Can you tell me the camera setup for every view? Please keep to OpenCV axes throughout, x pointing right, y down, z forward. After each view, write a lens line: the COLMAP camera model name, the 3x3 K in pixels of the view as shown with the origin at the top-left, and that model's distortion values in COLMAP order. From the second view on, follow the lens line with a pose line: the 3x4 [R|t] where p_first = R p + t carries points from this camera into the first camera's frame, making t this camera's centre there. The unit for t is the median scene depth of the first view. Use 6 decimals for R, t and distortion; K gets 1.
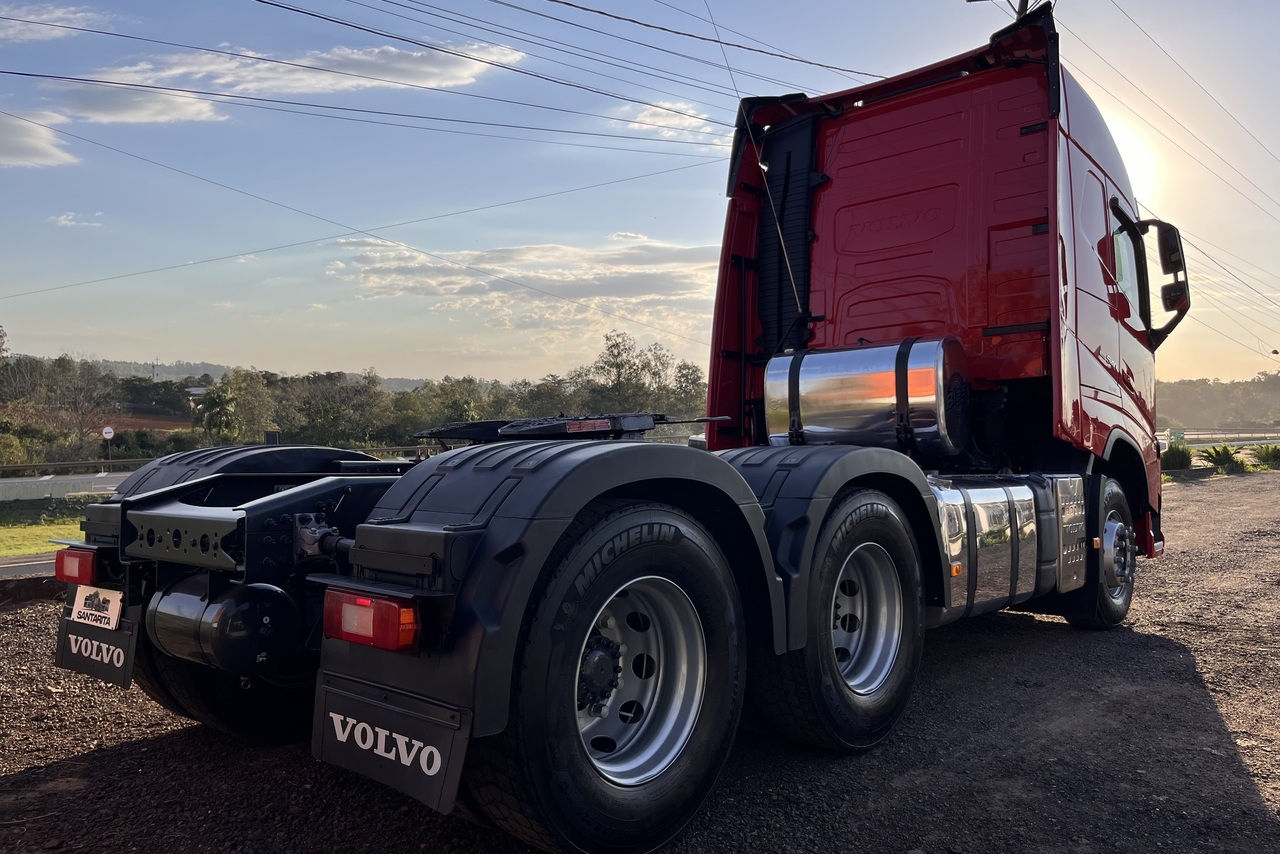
lens RADIAL K [[952.4, 0, 634.8], [0, 952.4, 423.9], [0, 0, 1]] dist [0.004186, 0.009213]
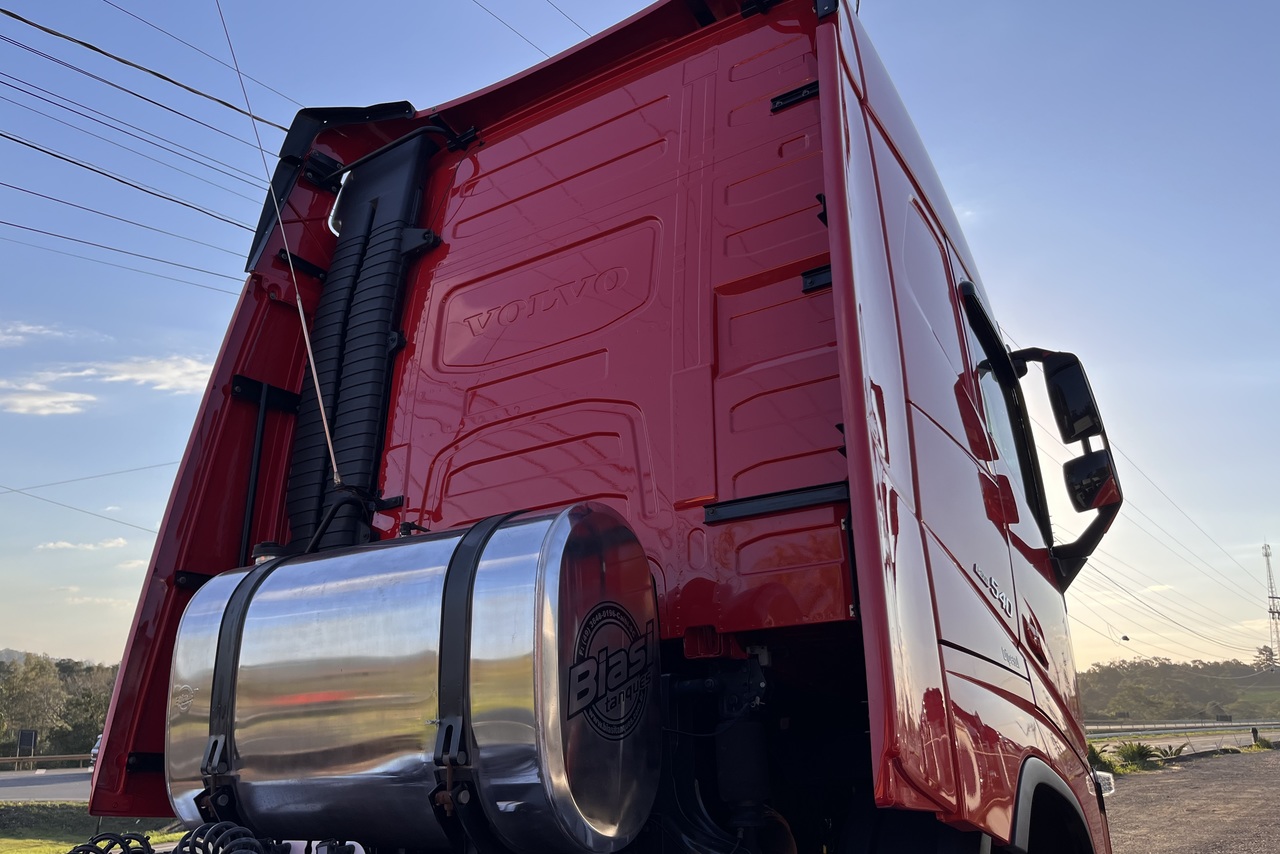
lens RADIAL K [[952.4, 0, 646.0], [0, 952.4, 424.7], [0, 0, 1]] dist [0.004186, 0.009213]
pose [[0.988307, 0.040078, 0.147118, 0.242374], [0.004906, 0.955981, -0.293386, -0.010734], [-0.152400, 0.290677, 0.944606, 0.526487]]
